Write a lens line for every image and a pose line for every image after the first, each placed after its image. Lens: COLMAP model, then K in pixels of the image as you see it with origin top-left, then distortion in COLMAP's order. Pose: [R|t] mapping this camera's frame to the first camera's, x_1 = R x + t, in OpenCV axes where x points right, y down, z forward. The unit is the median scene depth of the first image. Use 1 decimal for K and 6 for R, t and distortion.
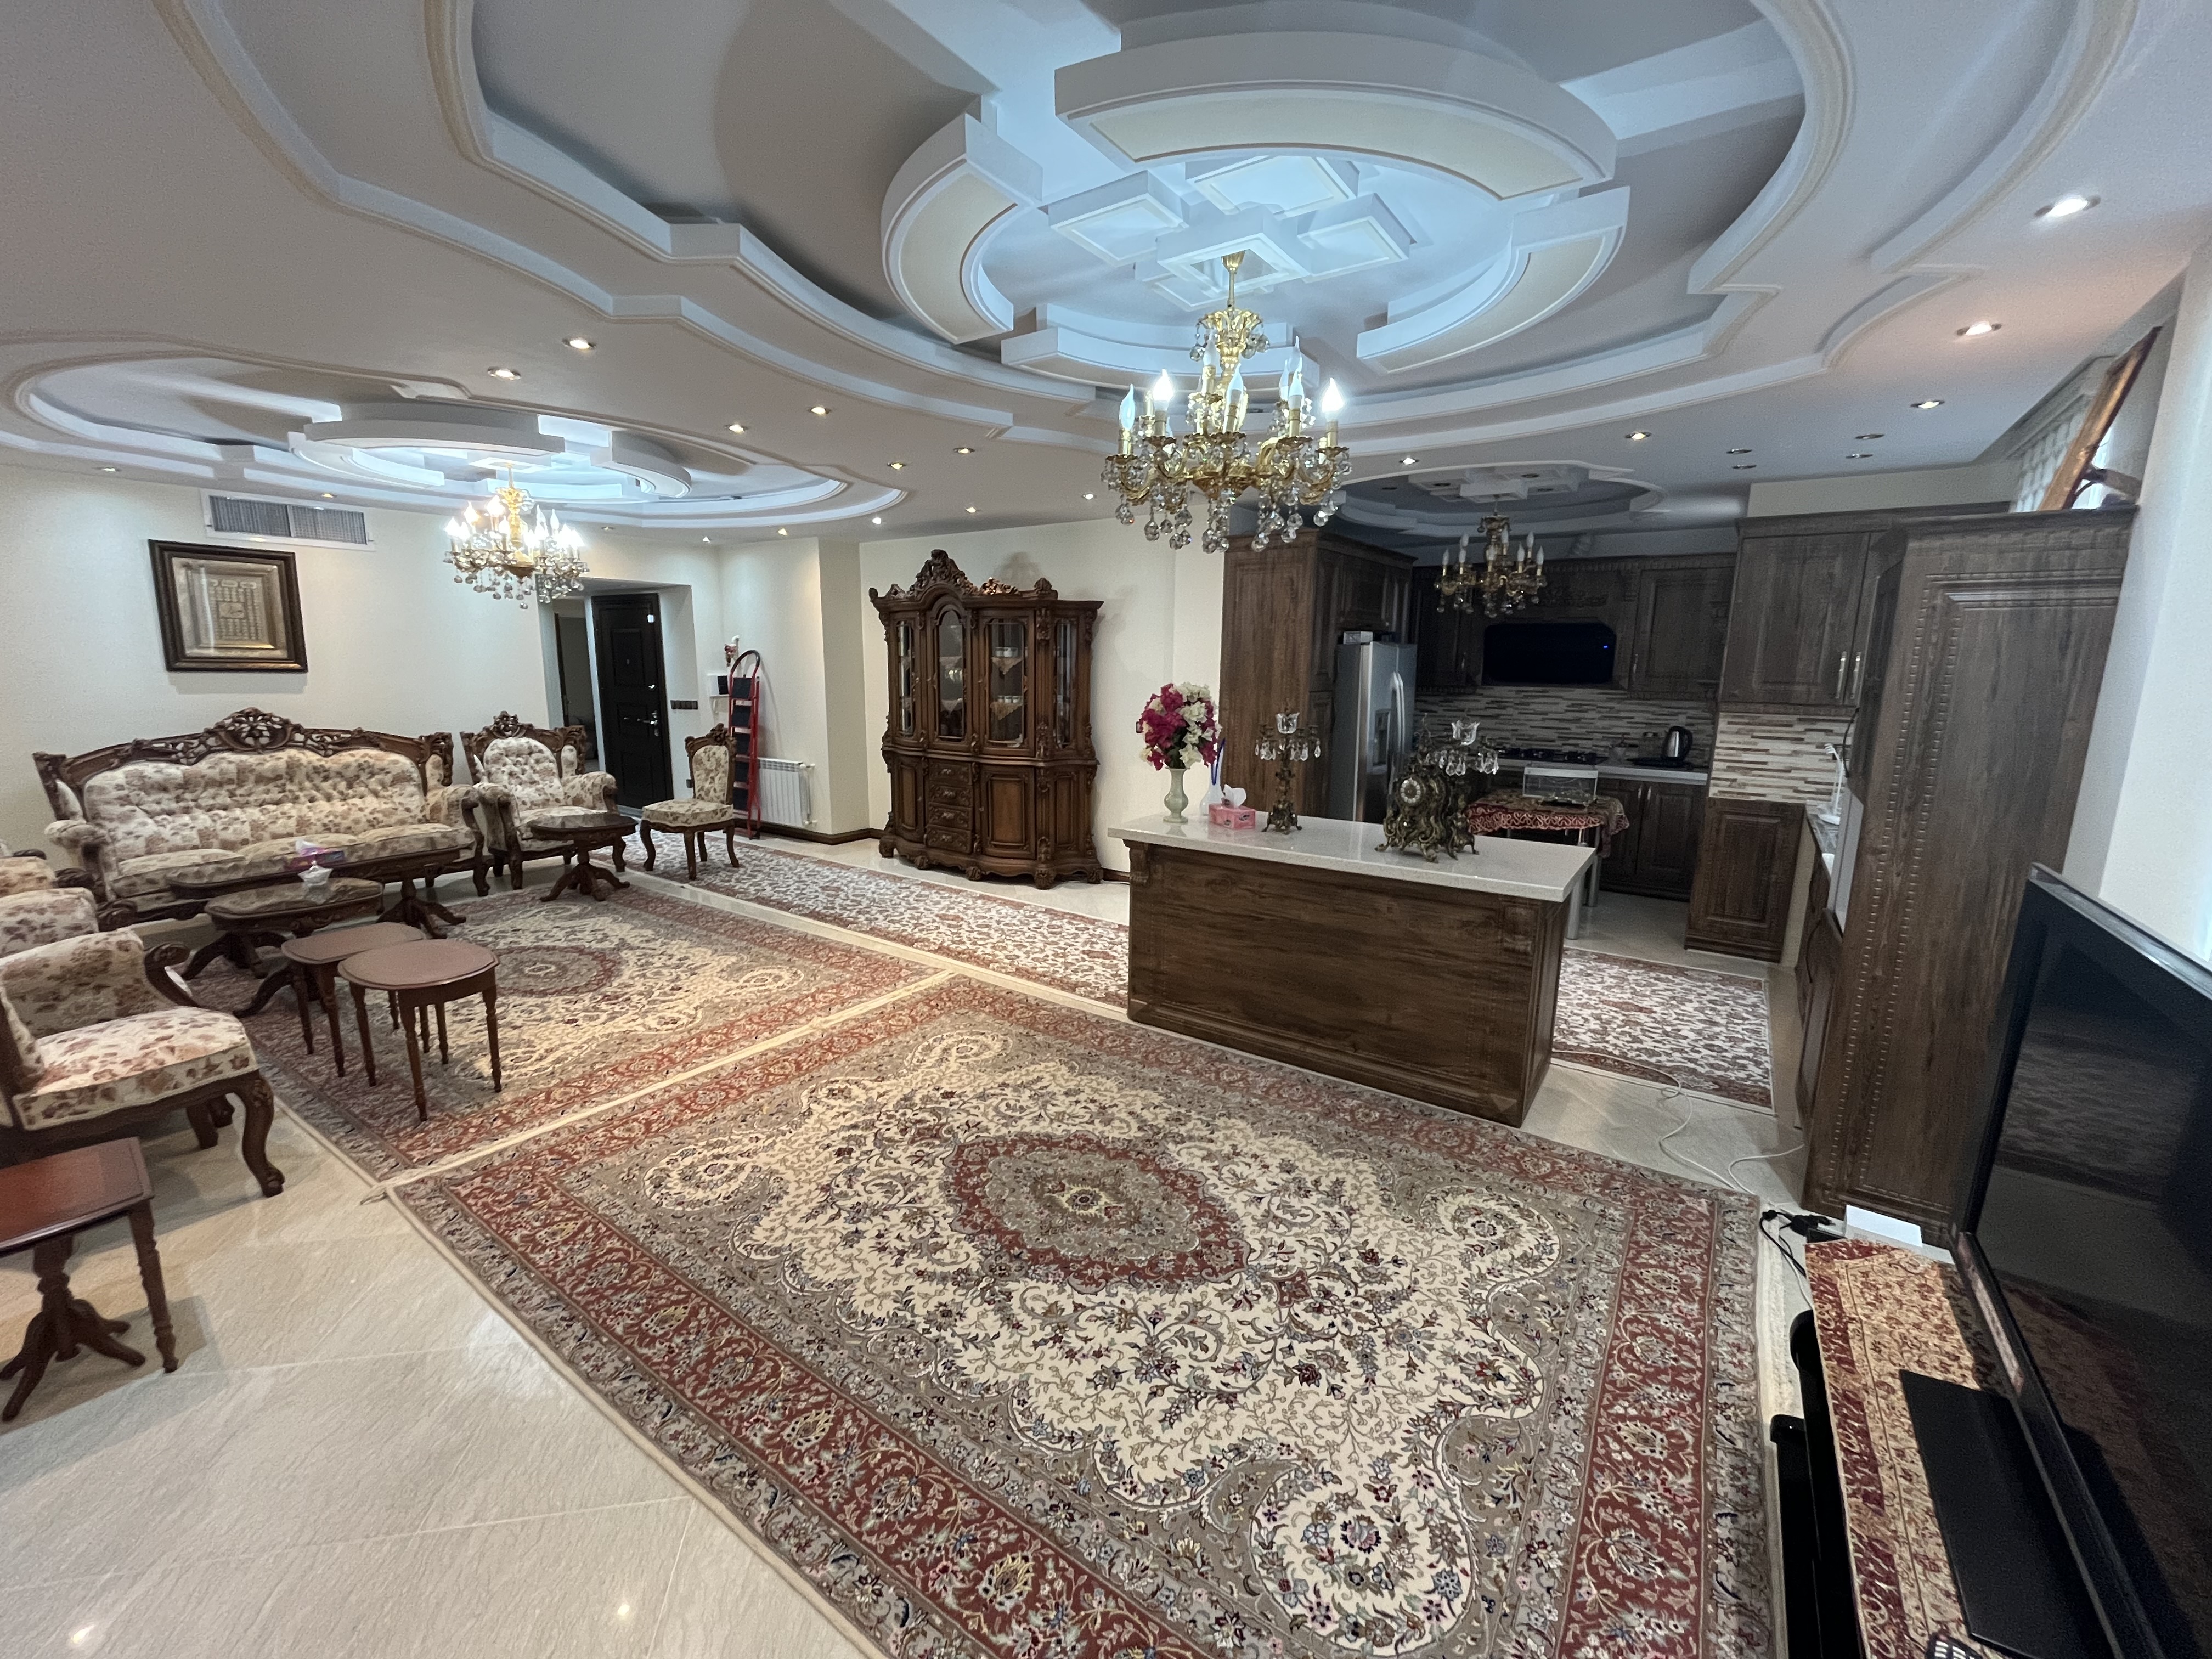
lens RADIAL K [[898.7, 0, 1106.3], [0, 898.7, 817.8], [0, 0, 1]] dist [-0.000056, 0.000018]
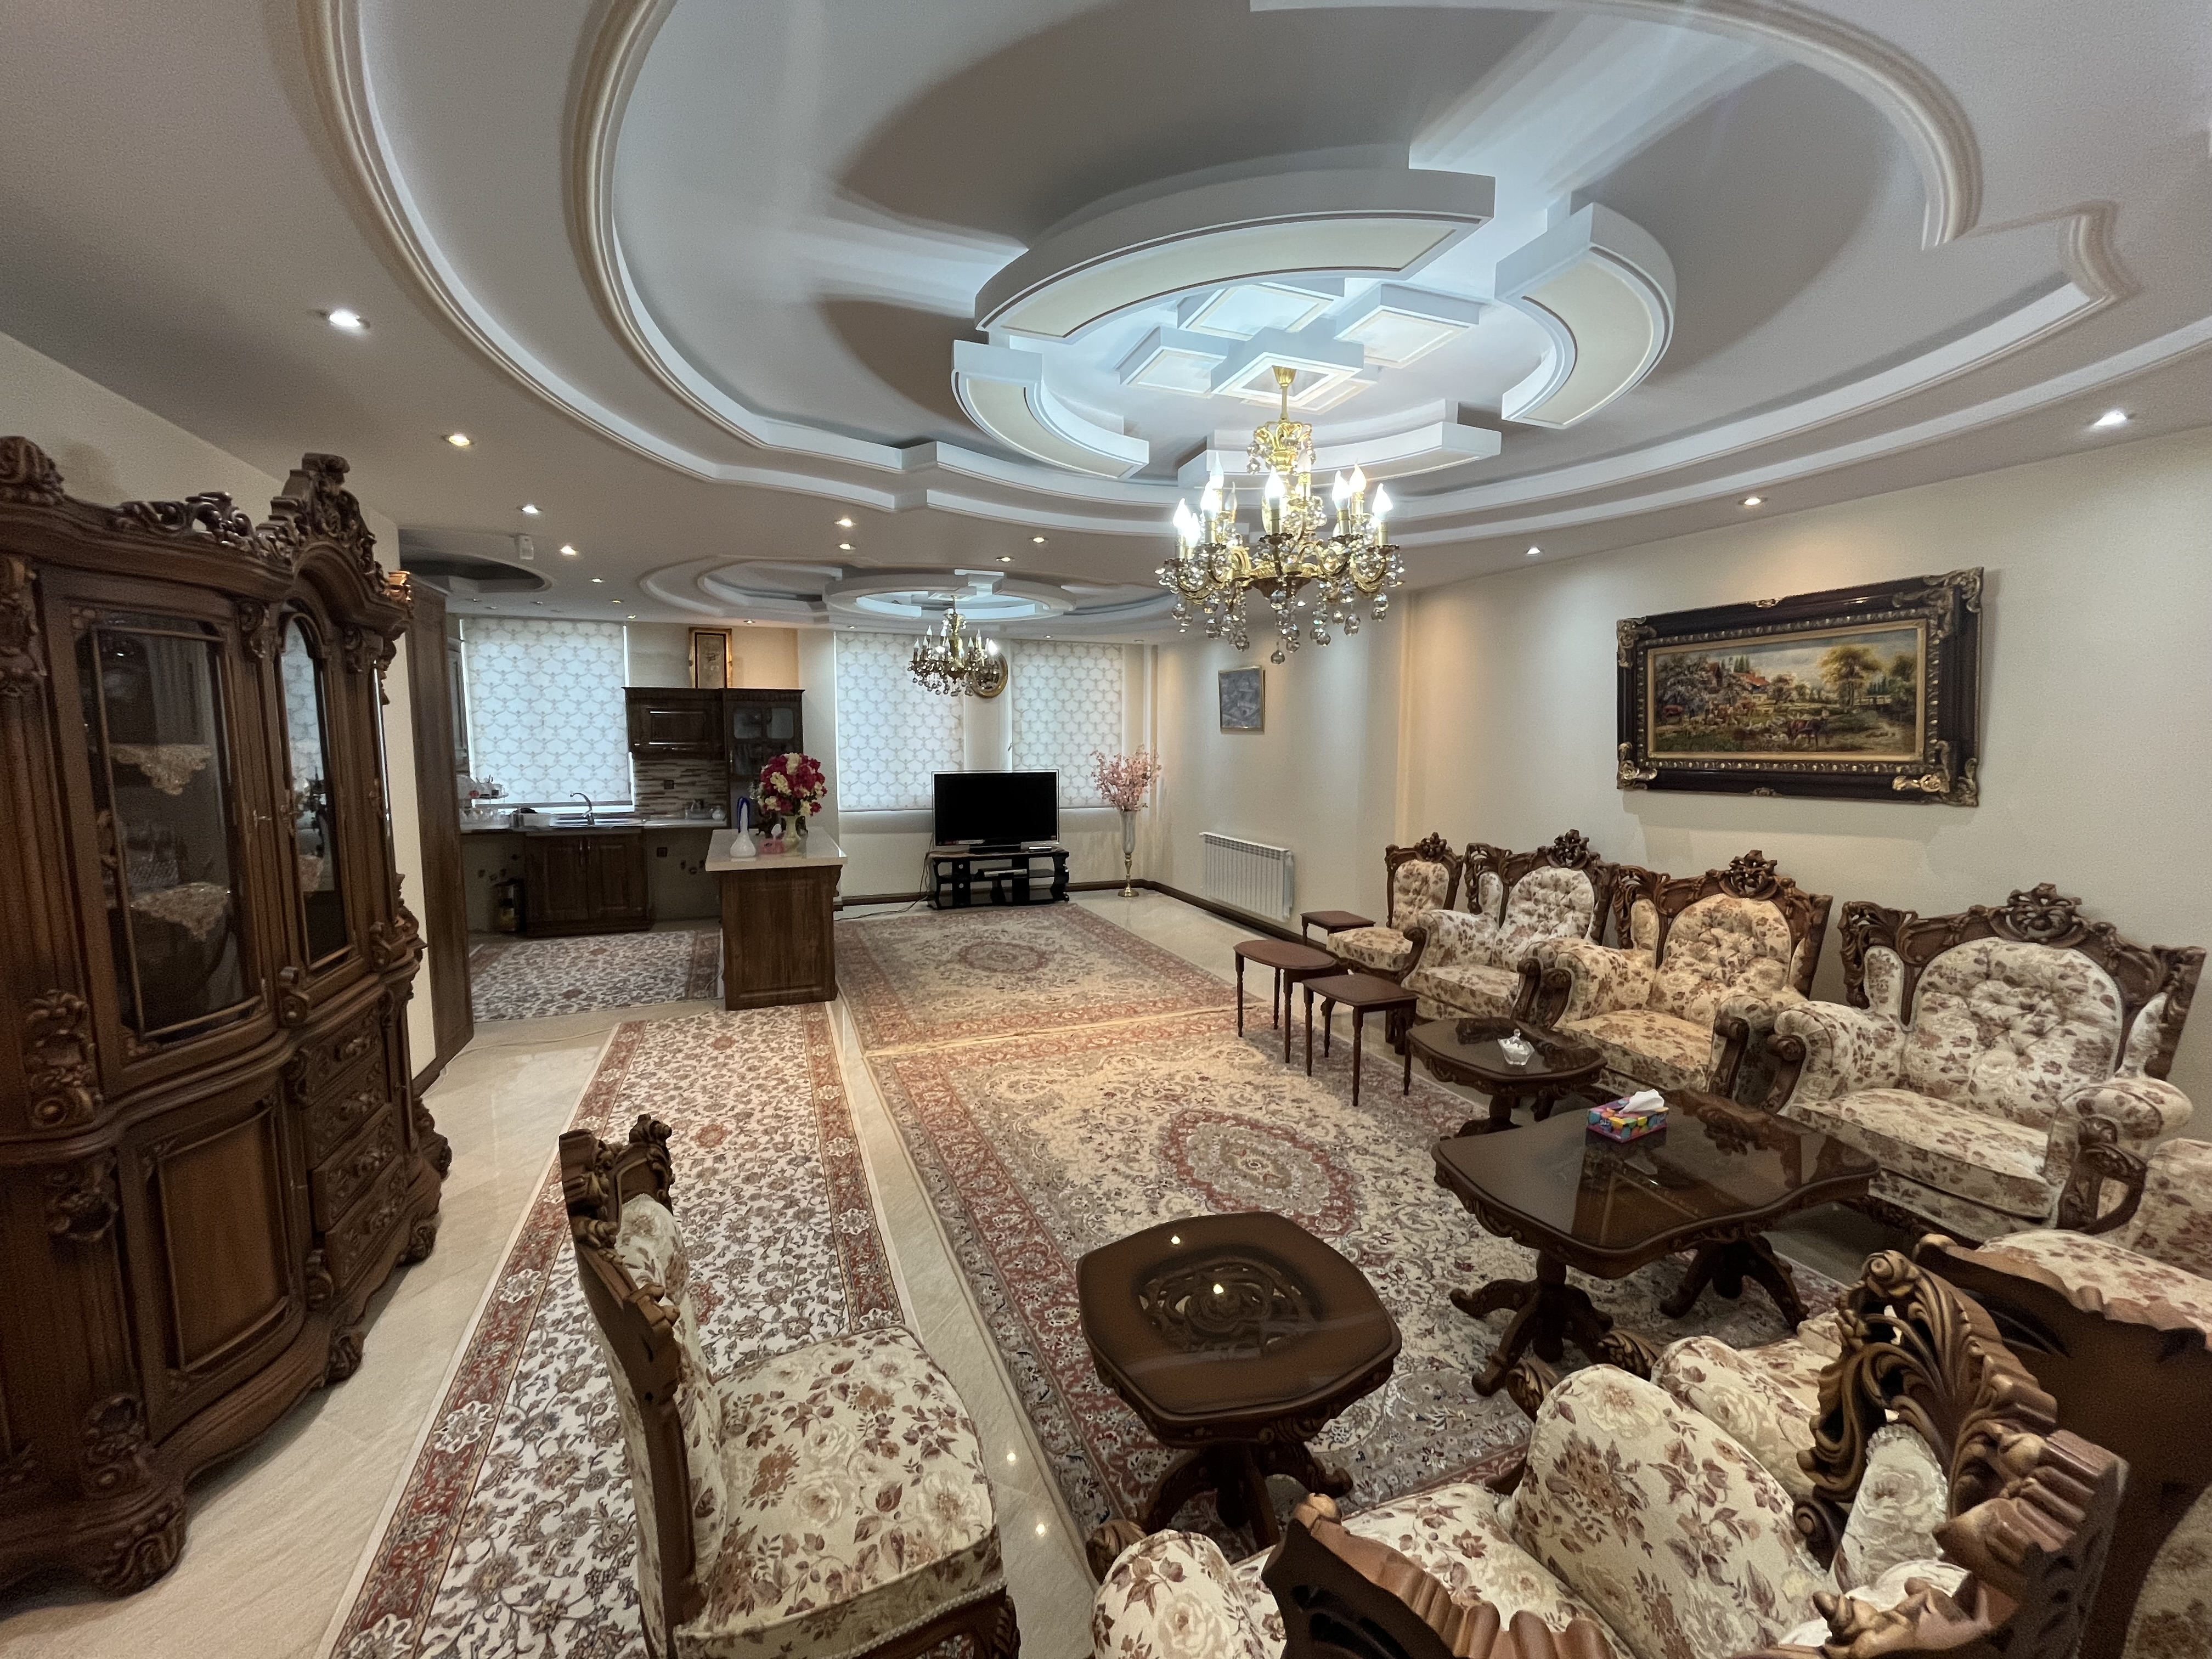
lens RADIAL K [[898.7, 0, 1110.9], [0, 898.7, 821.6], [0, 0, 1]] dist [-0.000056, 0.000018]
pose [[-0.840677, -0.070633, 0.536910, -0.835143], [0.078939, 0.964884, 0.250535, -0.276512], [-0.535752, 0.253003, -0.805580, 1.460437]]
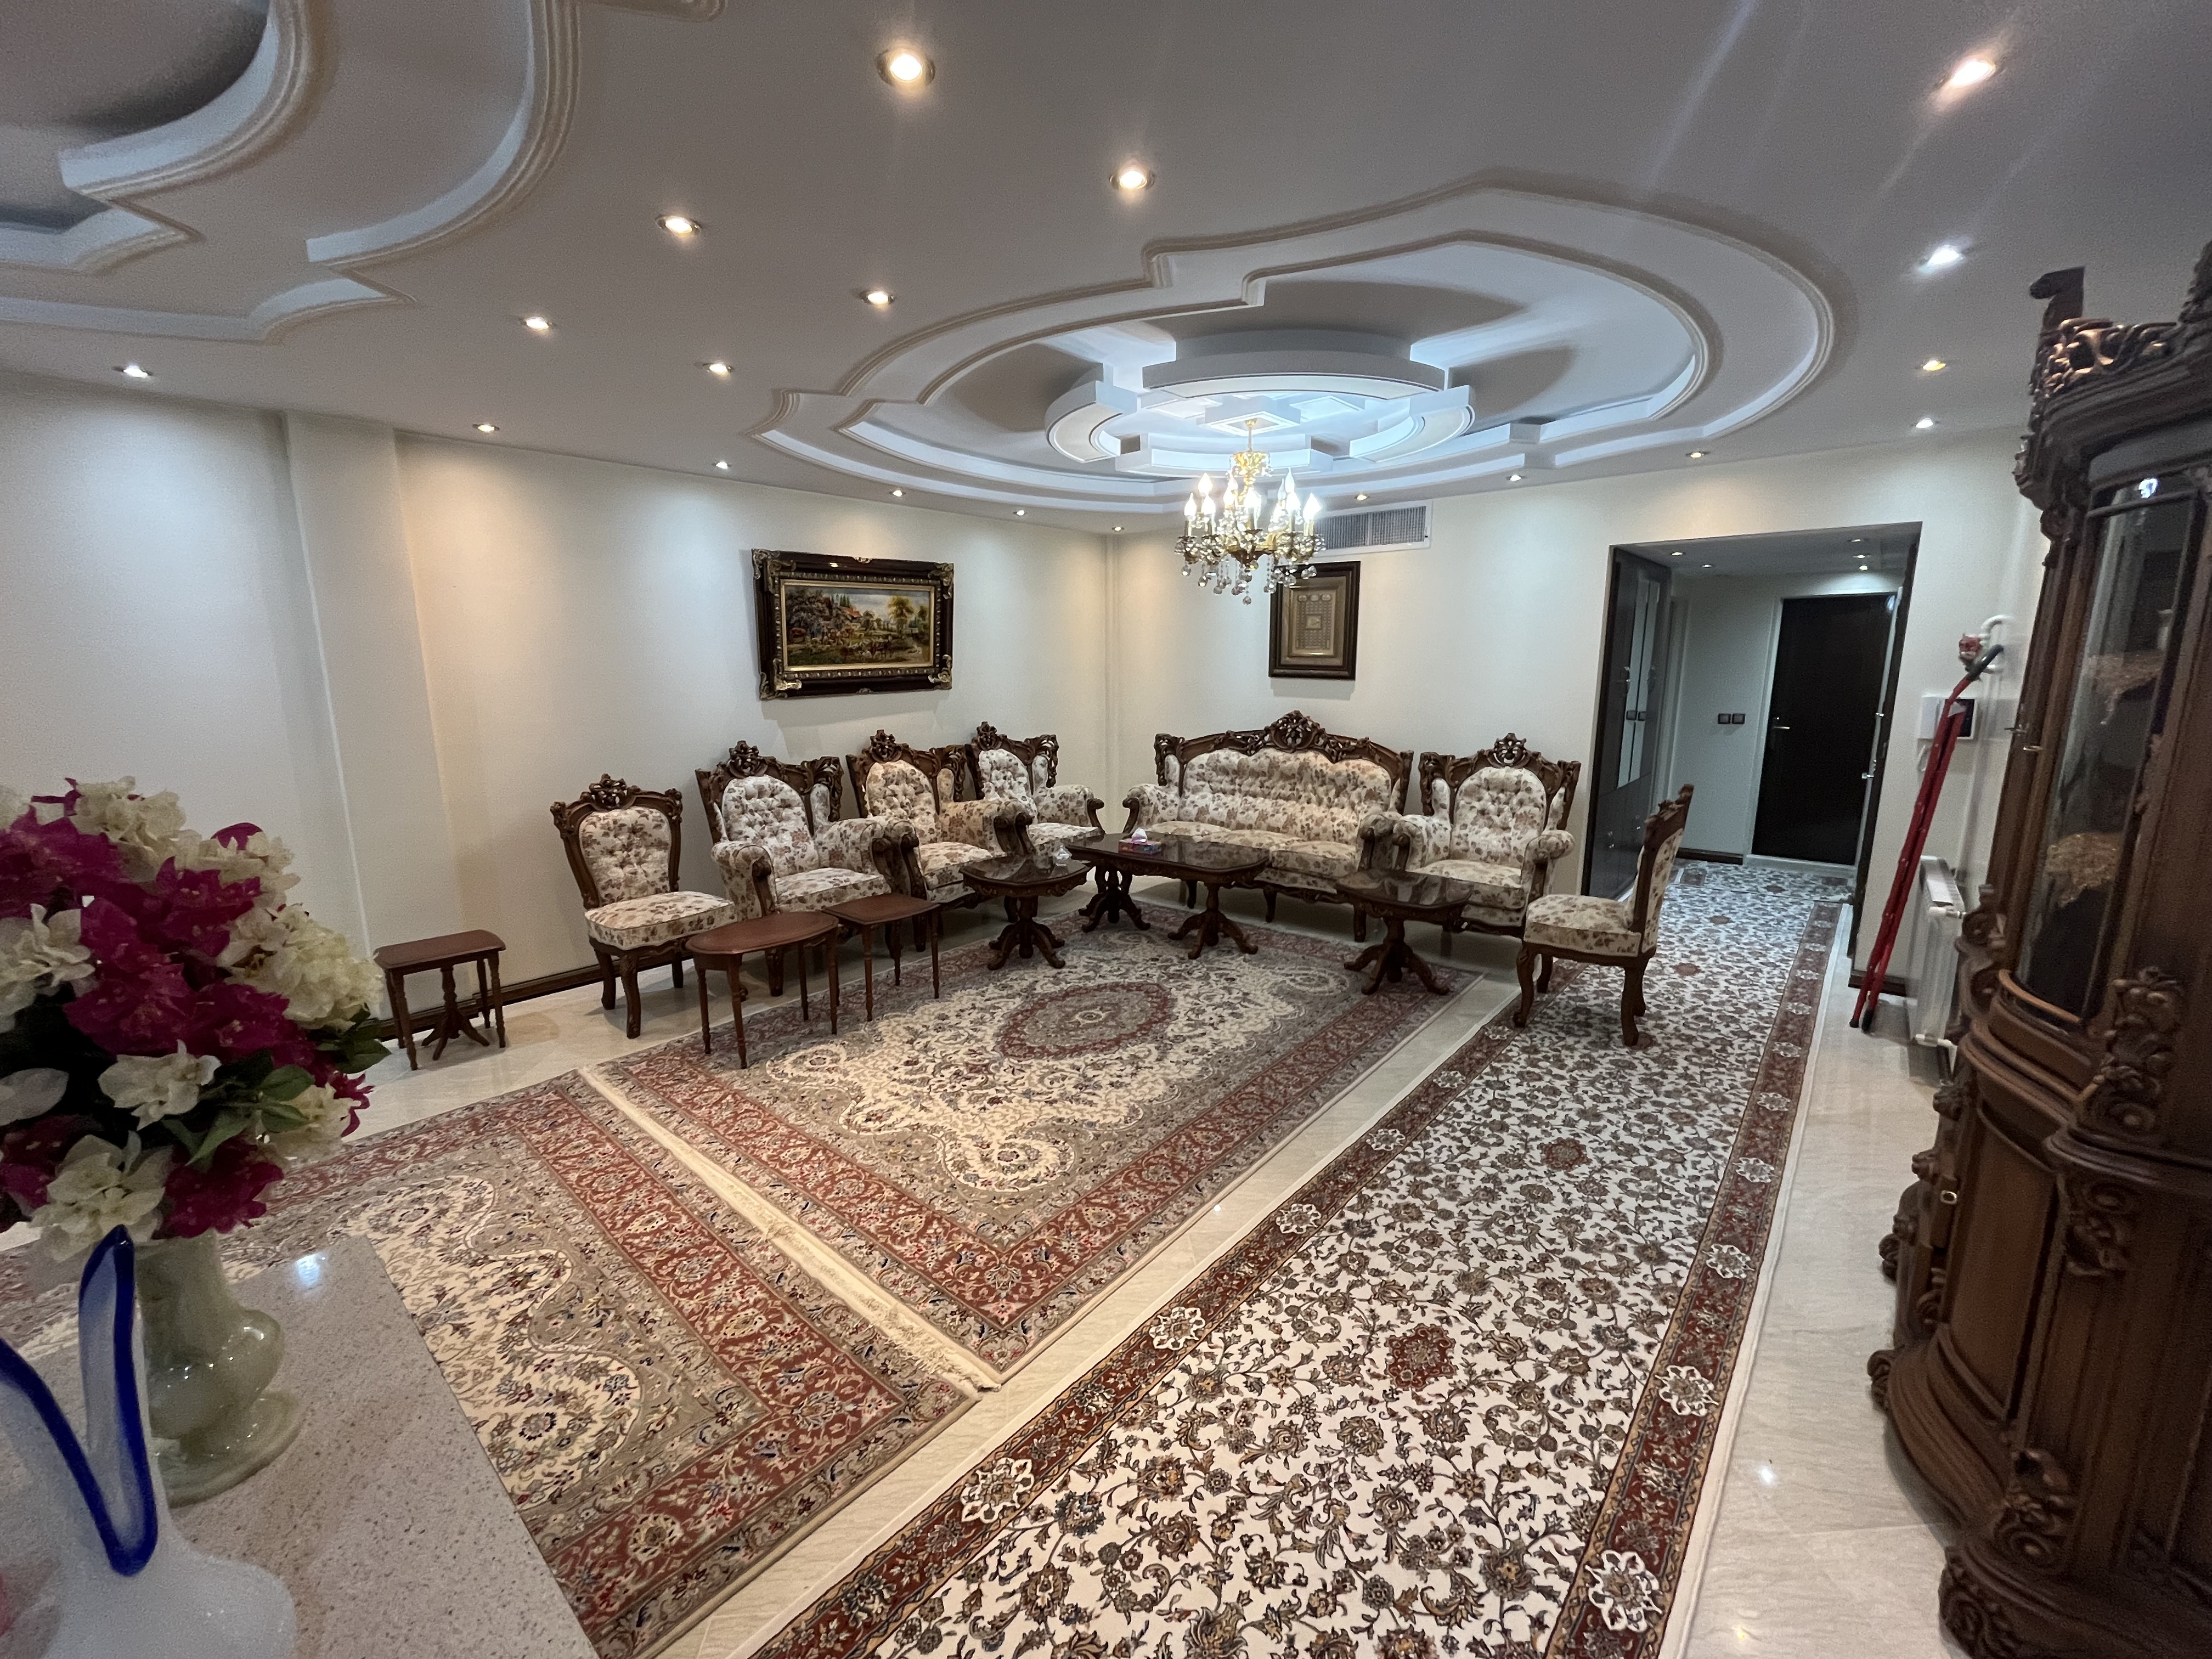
lens RADIAL K [[898.7, 0, 1097.9], [0, 898.7, 822.2], [0, 0, 1]] dist [-0.000056, 0.000018]
pose [[-0.108883, 0.167384, -0.979861, 0.186399], [-0.170484, 0.967972, 0.184297, -0.165771], [0.979326, 0.187117, -0.076859, 0.954389]]
